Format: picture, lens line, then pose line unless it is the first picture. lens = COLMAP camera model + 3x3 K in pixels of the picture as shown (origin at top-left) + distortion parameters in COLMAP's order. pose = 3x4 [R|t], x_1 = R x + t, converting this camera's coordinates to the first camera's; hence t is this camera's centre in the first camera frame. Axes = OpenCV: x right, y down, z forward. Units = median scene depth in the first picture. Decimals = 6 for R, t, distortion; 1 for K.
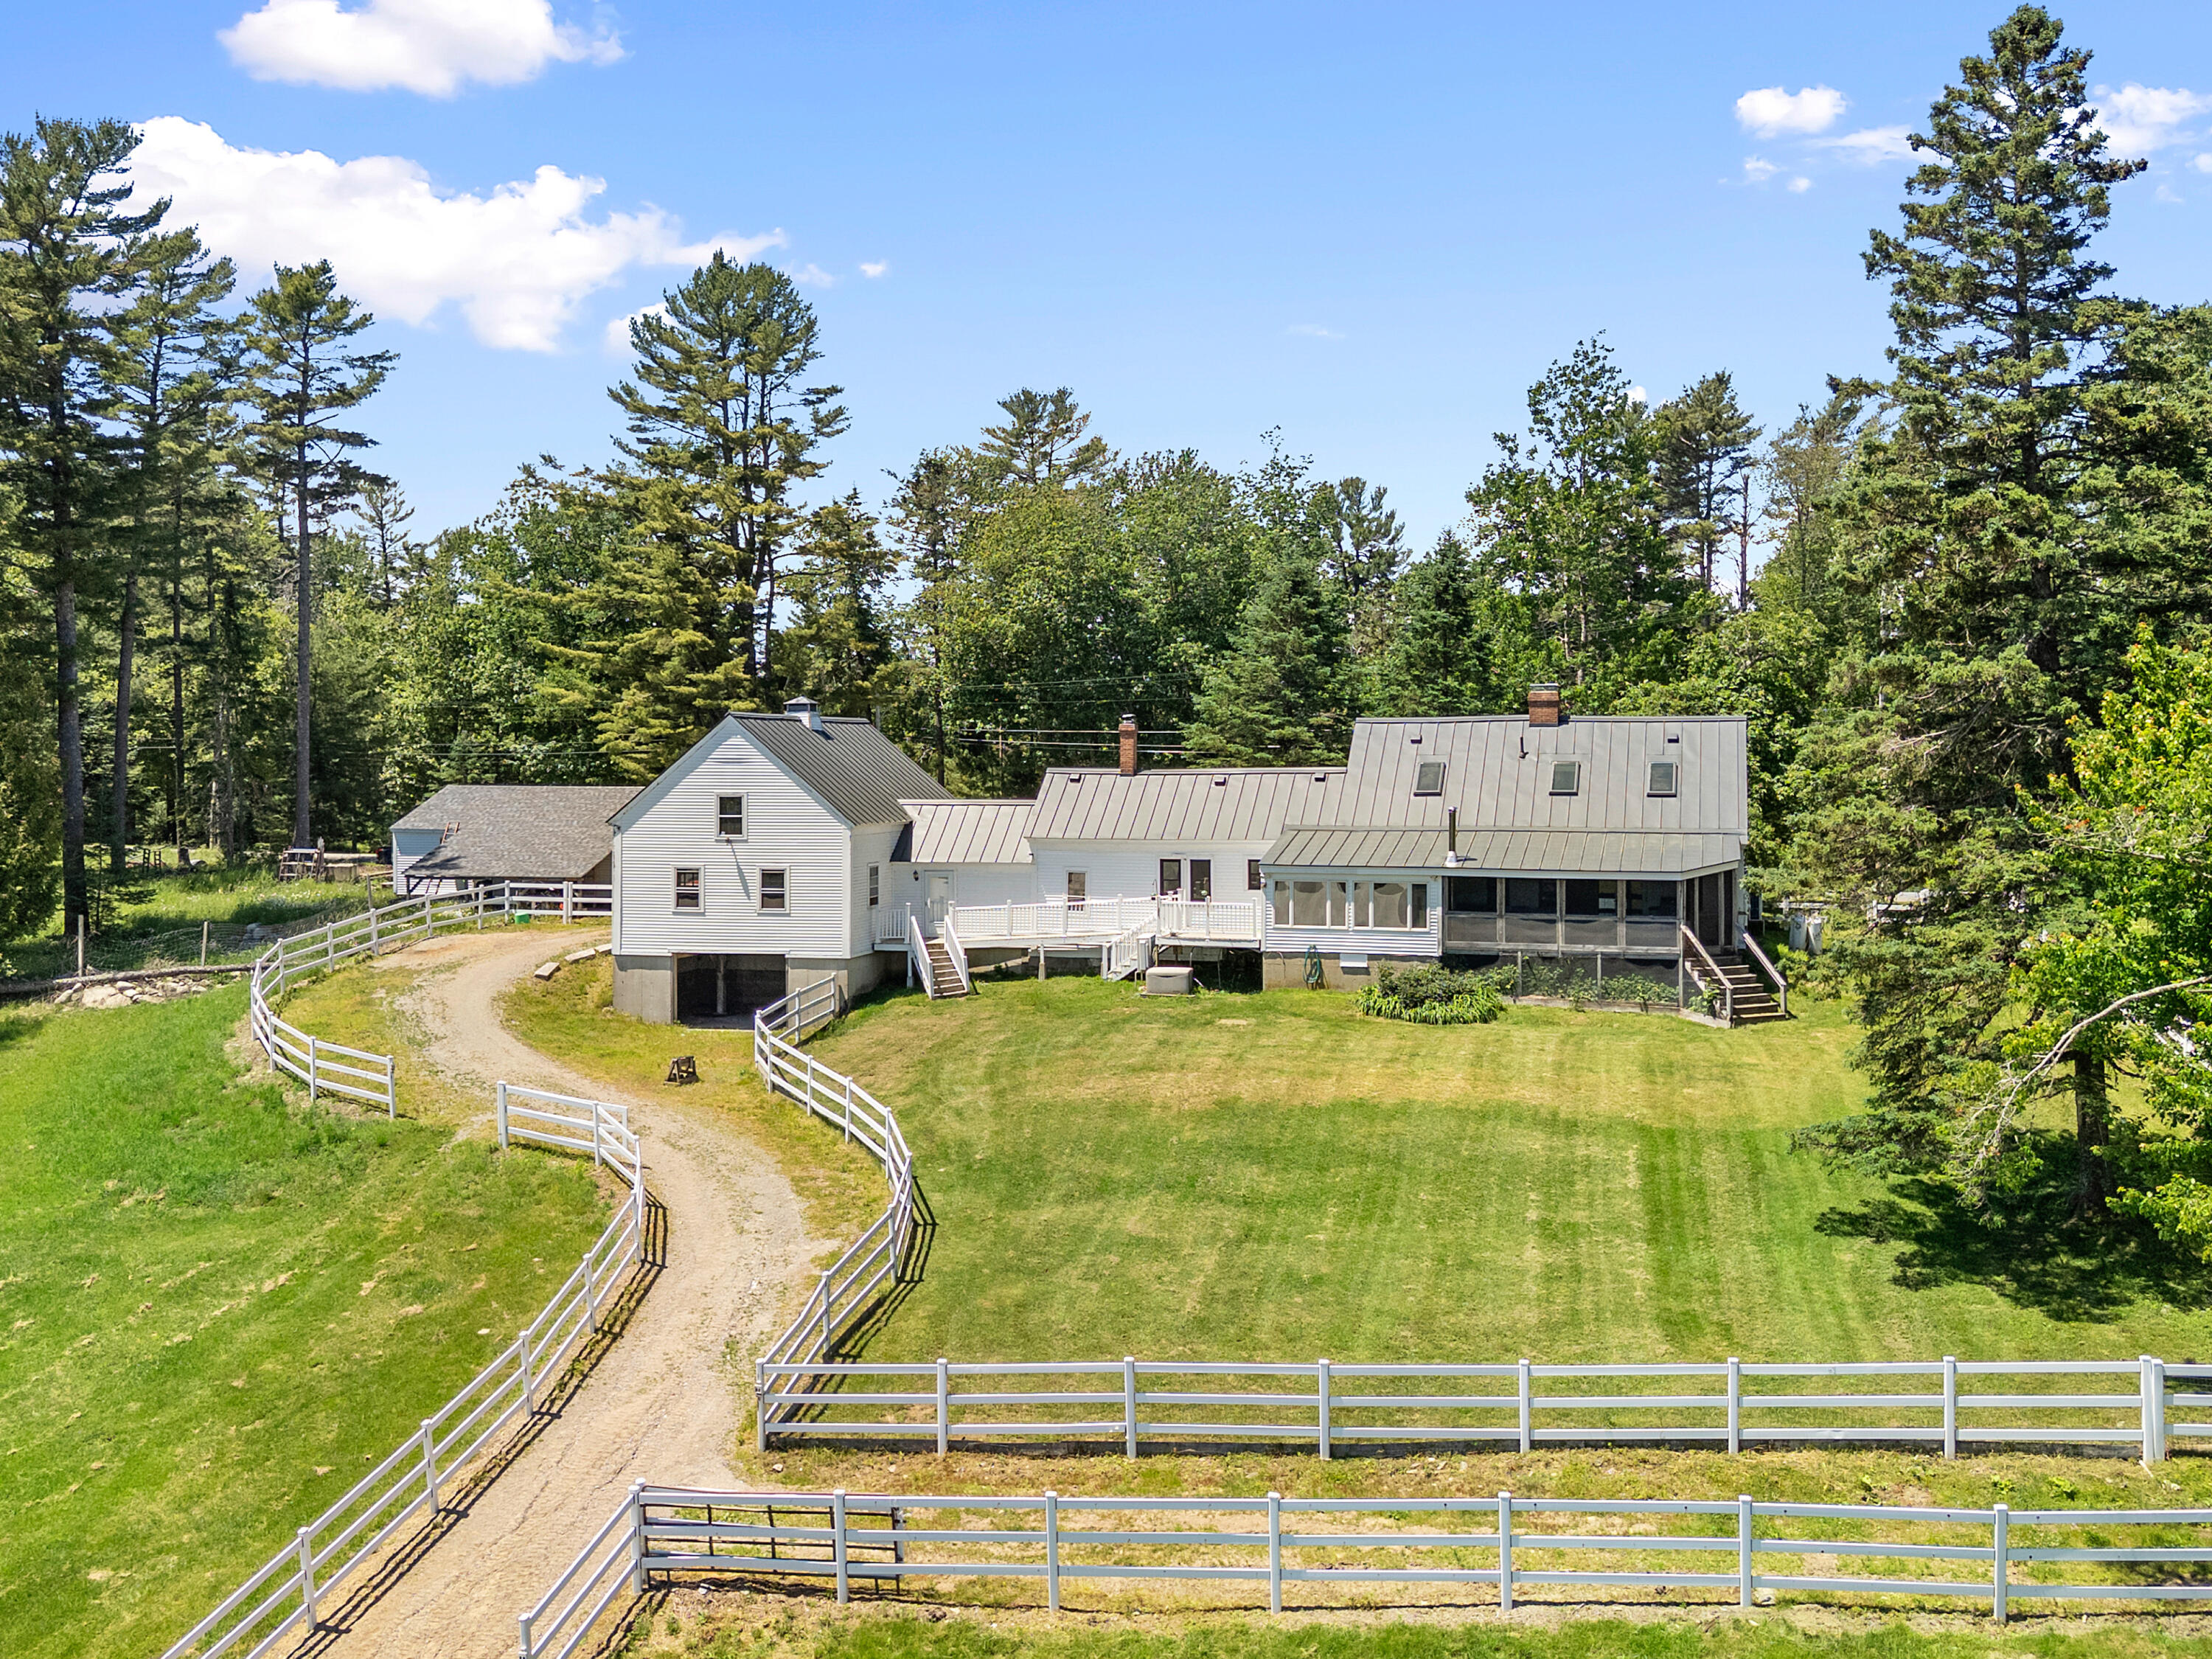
lens RADIAL K [[2058.9, 0, 1152.4], [0, 2058.9, 831.4], [0, 0, 1]] dist [0.040549, -0.012807]
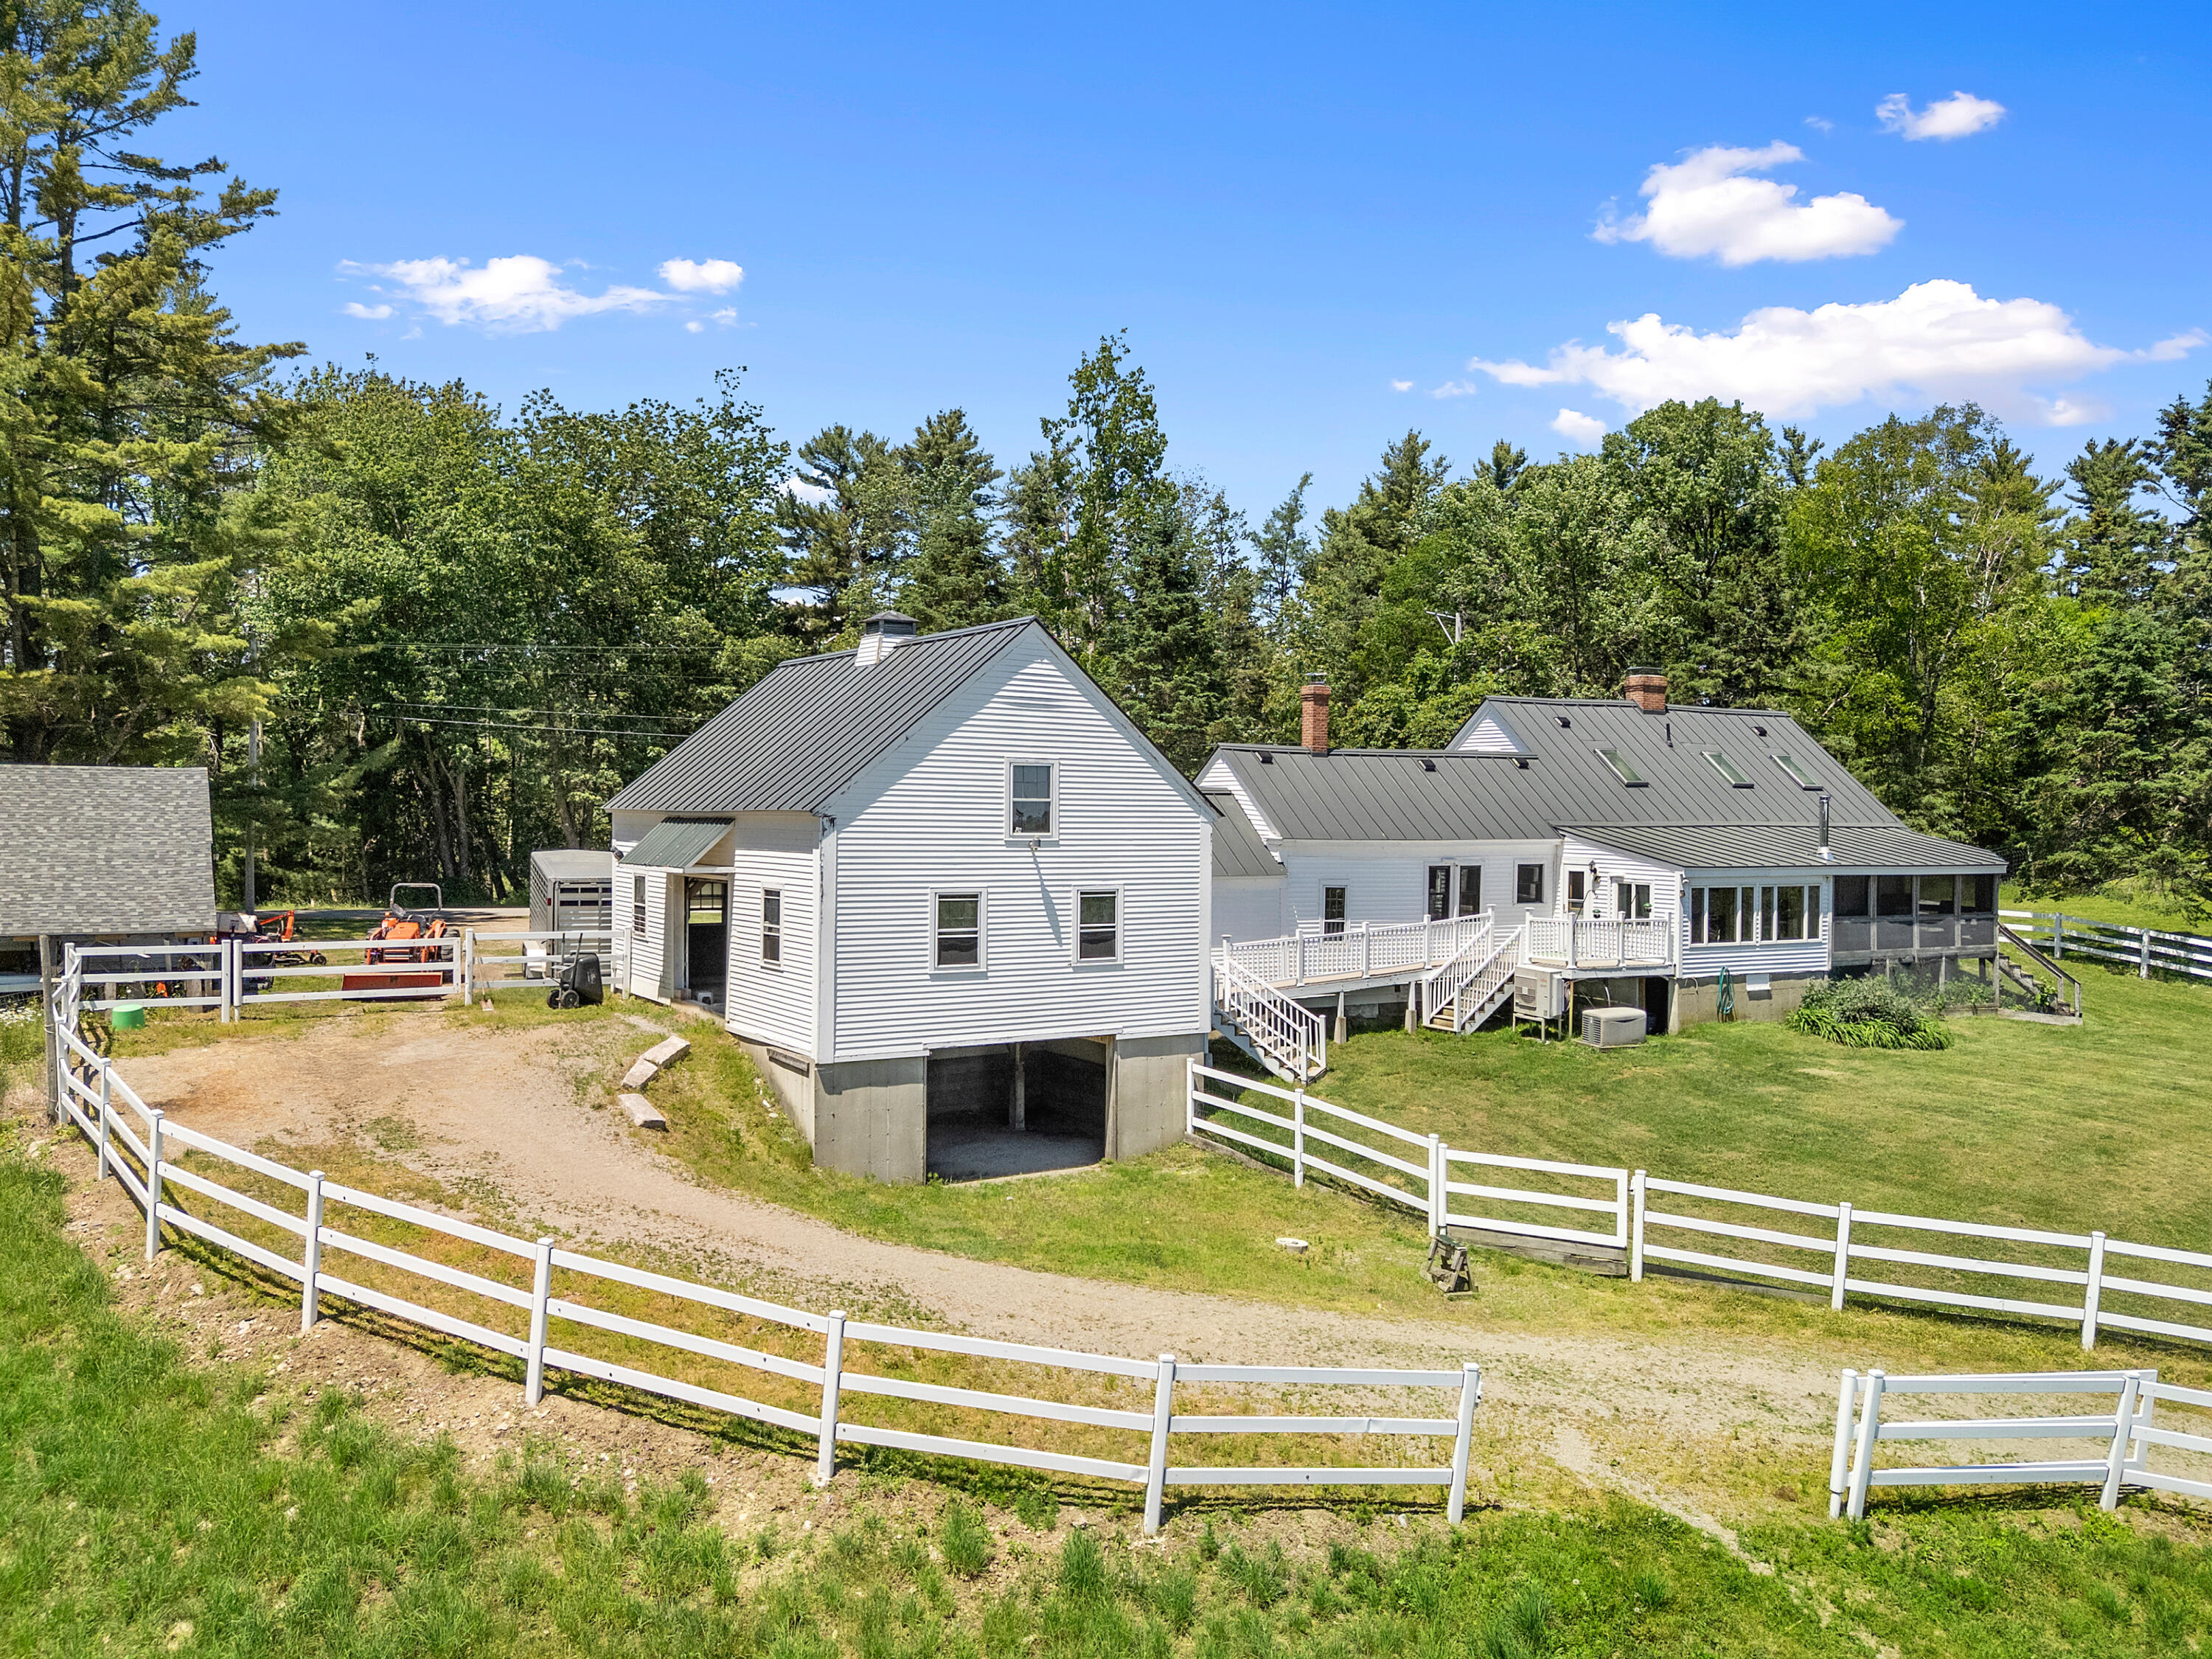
lens RADIAL K [[1674.0, 0, 1132.9], [0, 1674.0, 839.2], [0, 0, 1]] dist [0.048968, -0.004945]
pose [[0.703922, -0.002862, 0.710272, -0.472774], [0.013829, 0.999858, -0.009678, 0.007641], [-0.710143, 0.016635, 0.703861, 0.605695]]
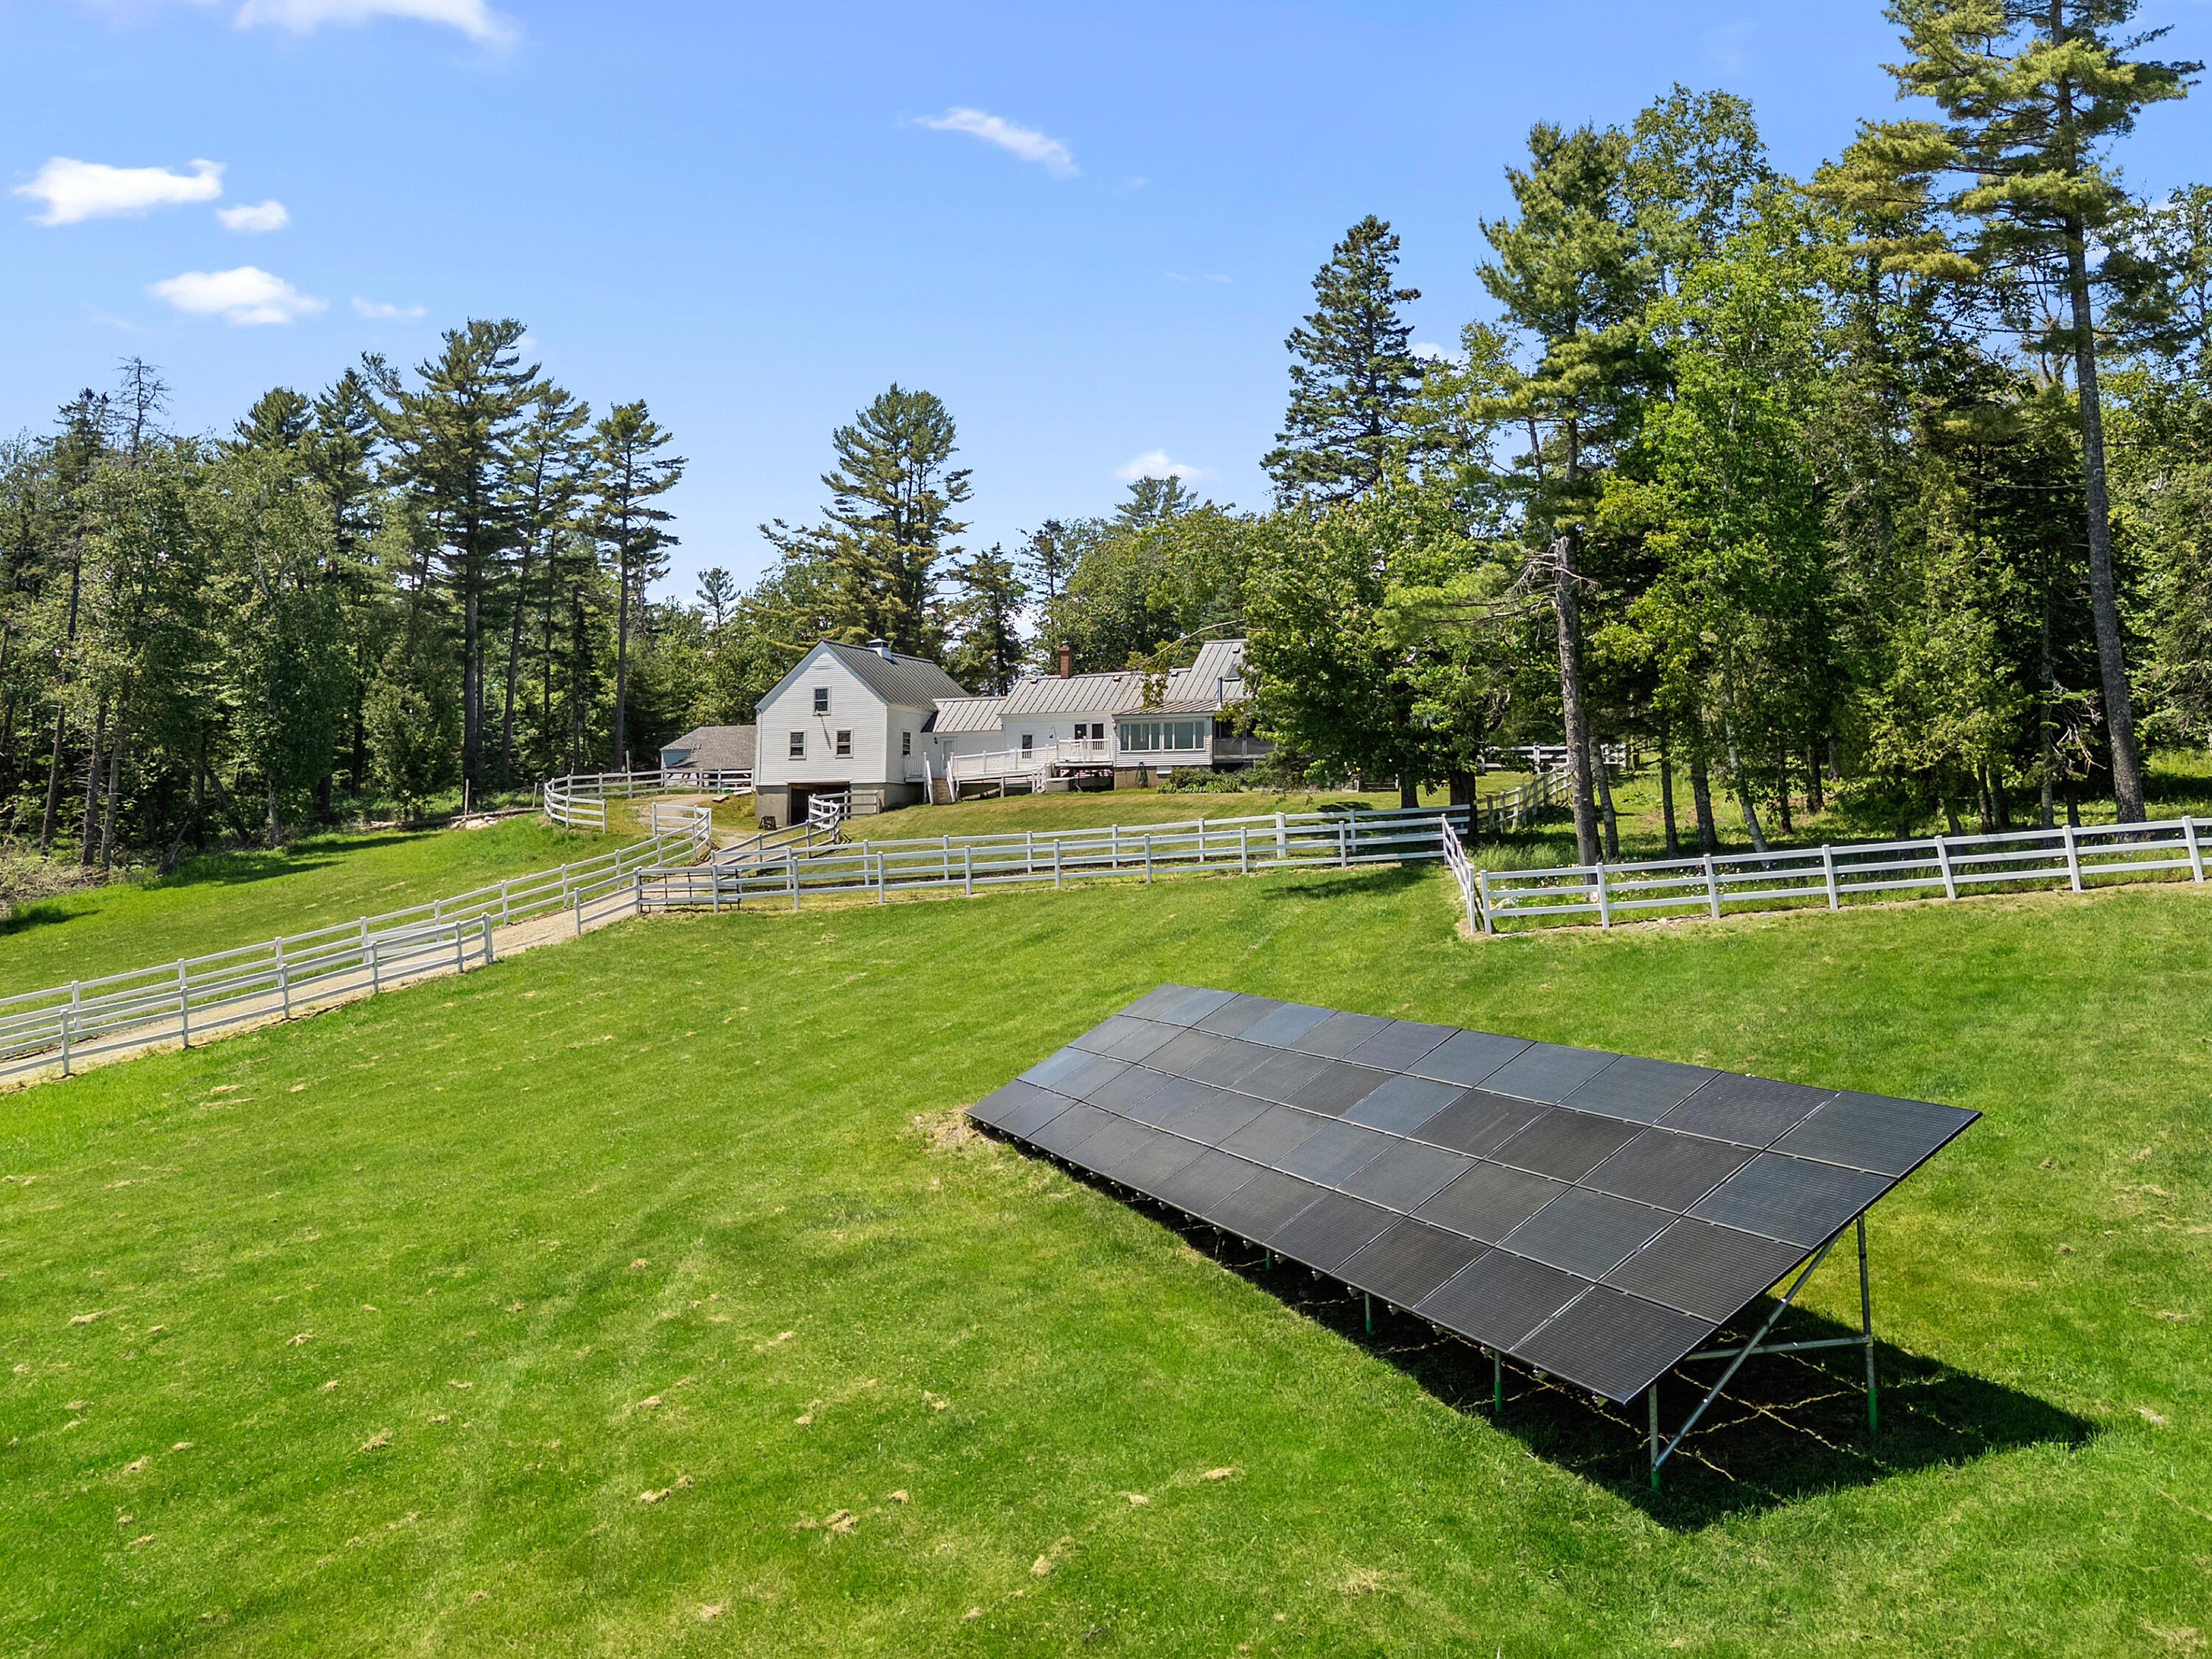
lens RADIAL K [[1934.3, 0, 1162.3], [0, 1934.3, 736.9], [0, 0, 1]] dist [0.039481, -0.001530]
pose [[0.986645, -0.013431, -0.162328, 0.301641], [-0.002839, 0.995025, -0.099587, 0.165156], [0.162858, 0.098718, 0.981699, -0.465933]]
